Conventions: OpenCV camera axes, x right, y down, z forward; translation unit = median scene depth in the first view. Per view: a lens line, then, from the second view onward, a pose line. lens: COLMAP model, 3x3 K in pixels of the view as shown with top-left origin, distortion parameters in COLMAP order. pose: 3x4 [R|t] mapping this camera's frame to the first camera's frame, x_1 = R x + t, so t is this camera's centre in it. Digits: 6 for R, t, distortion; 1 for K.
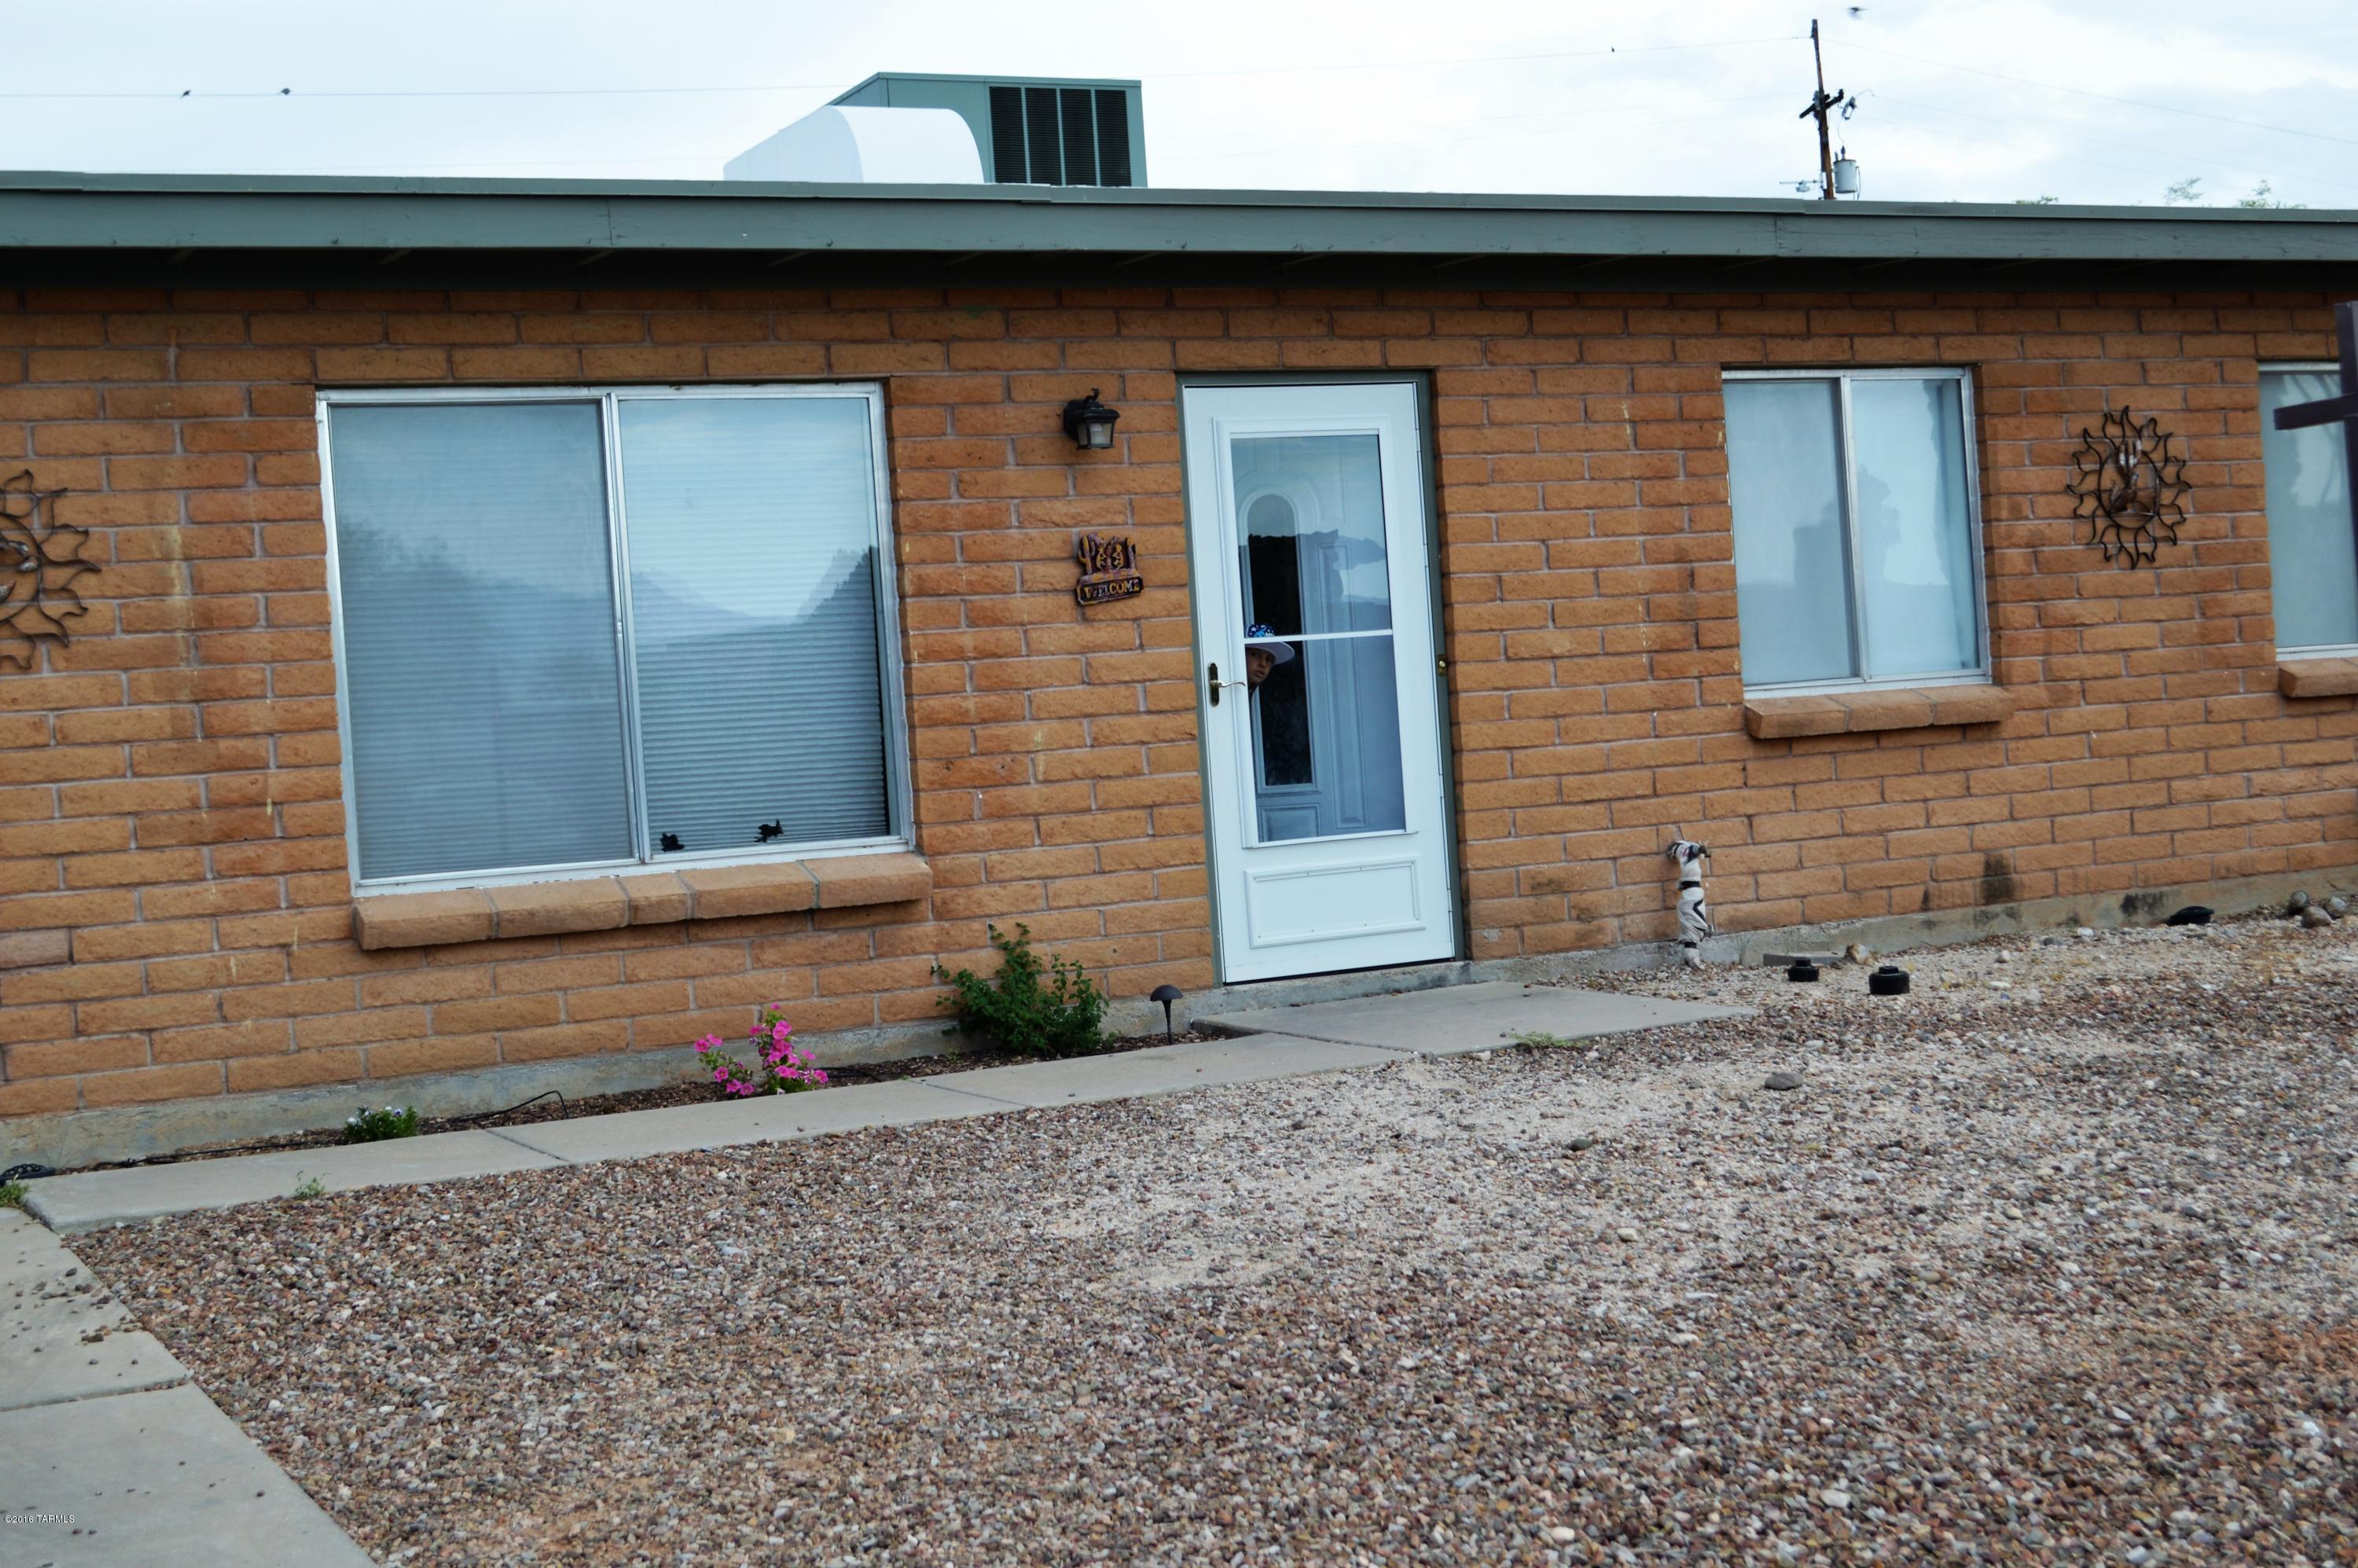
lens RADIAL K [[3290.5, 0, 1179.0], [0, 3290.5, 784.0], [0, 0, 1]] dist [-0.031140, -0.013244]
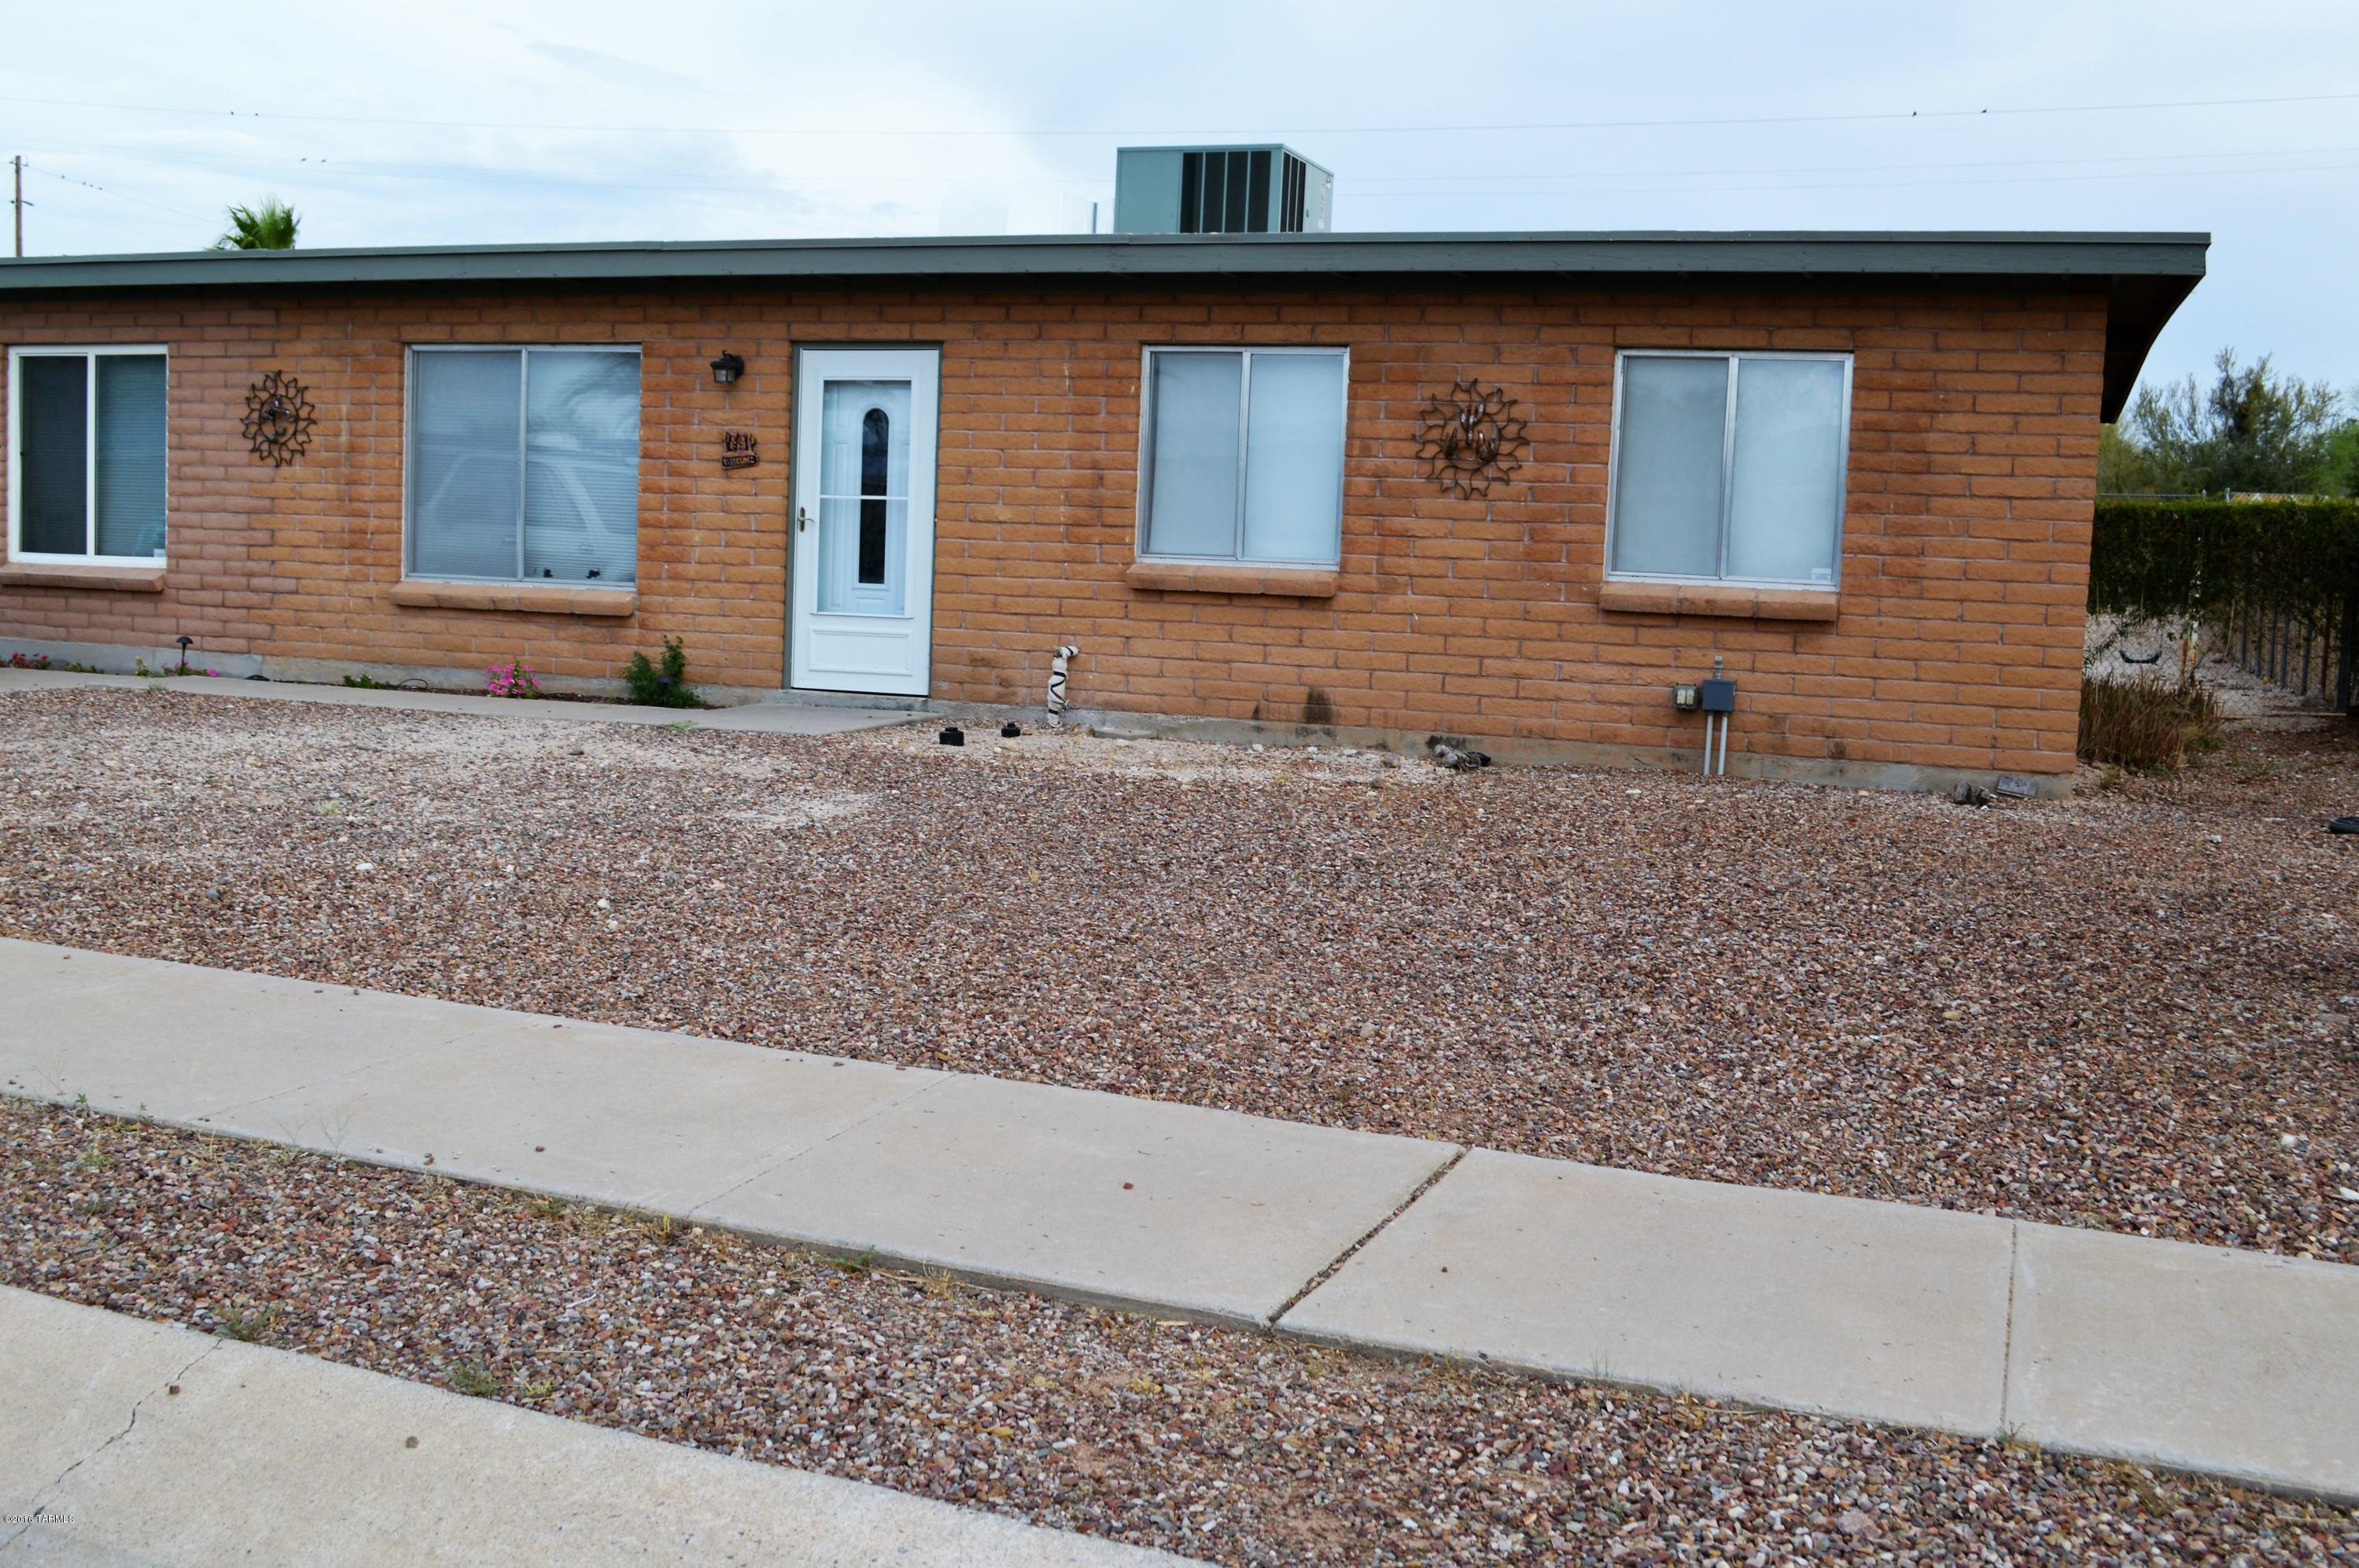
lens RADIAL K [[2092.7, 0, 1179.5], [0, 2092.7, 784.0], [0, 0, 1]] dist [-0.070432, 0.007969]
pose [[0.696485, 0.169283, -0.697318, 0.918727], [-0.101518, 0.985246, 0.137785, -0.062423], [0.710354, -0.025174, 0.703394, 0.335619]]
